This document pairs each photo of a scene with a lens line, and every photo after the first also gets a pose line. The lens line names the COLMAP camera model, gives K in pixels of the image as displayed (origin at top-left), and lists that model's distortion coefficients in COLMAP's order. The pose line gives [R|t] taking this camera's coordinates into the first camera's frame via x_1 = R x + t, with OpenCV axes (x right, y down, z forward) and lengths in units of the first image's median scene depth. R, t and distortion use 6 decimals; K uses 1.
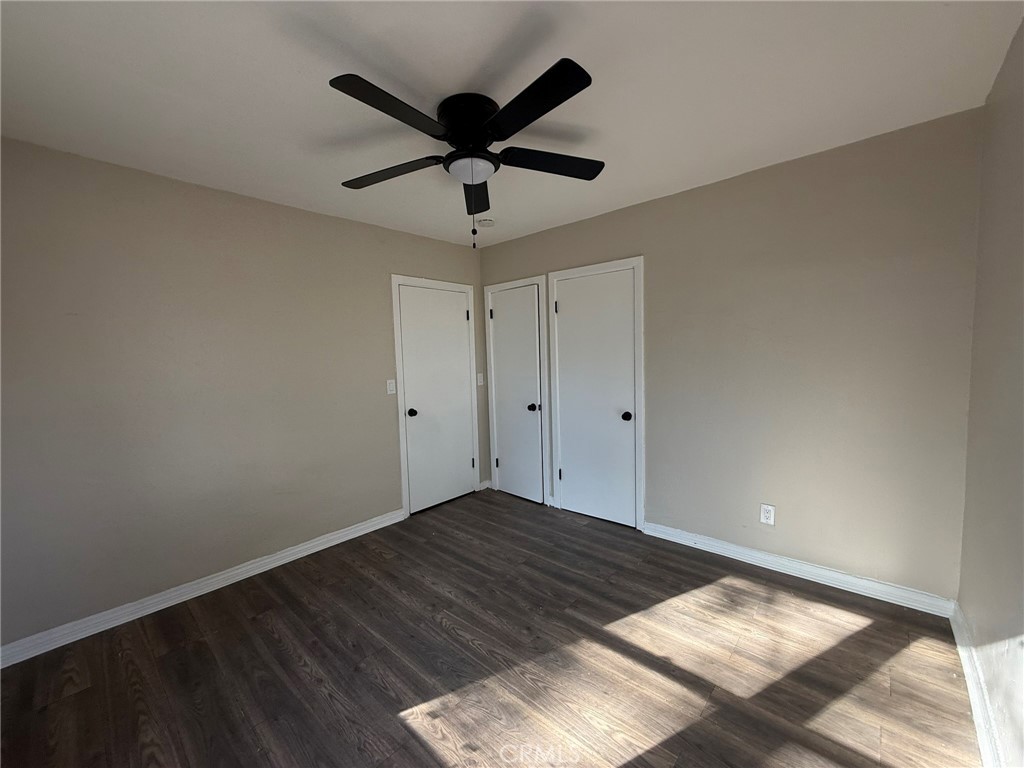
lens RADIAL K [[411.5, 0, 510.8], [0, 411.5, 380.0], [0, 0, 1]] dist [-0.000472, 0.000510]
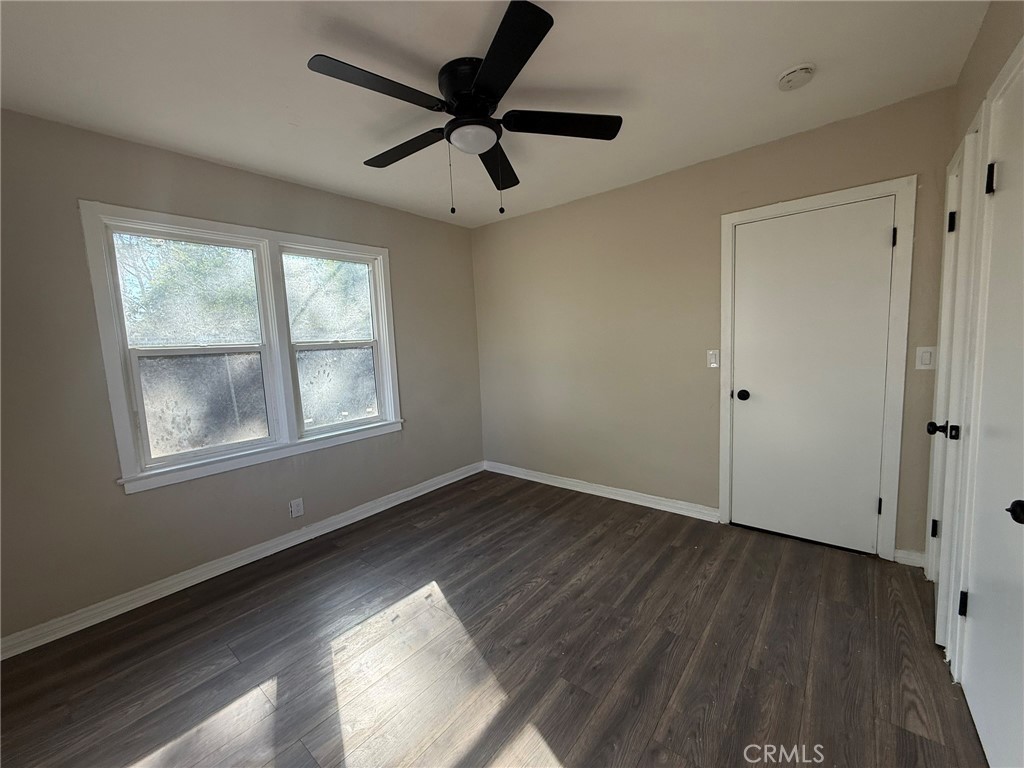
lens RADIAL K [[411.5, 0, 513.7], [0, 411.5, 381.2], [0, 0, 1]] dist [-0.000472, 0.000510]
pose [[0.036626, 0.122355, -0.991810, 0.669971], [-0.019848, 0.992370, 0.121691, -0.041302], [0.999132, 0.015229, 0.038775, 0.749703]]
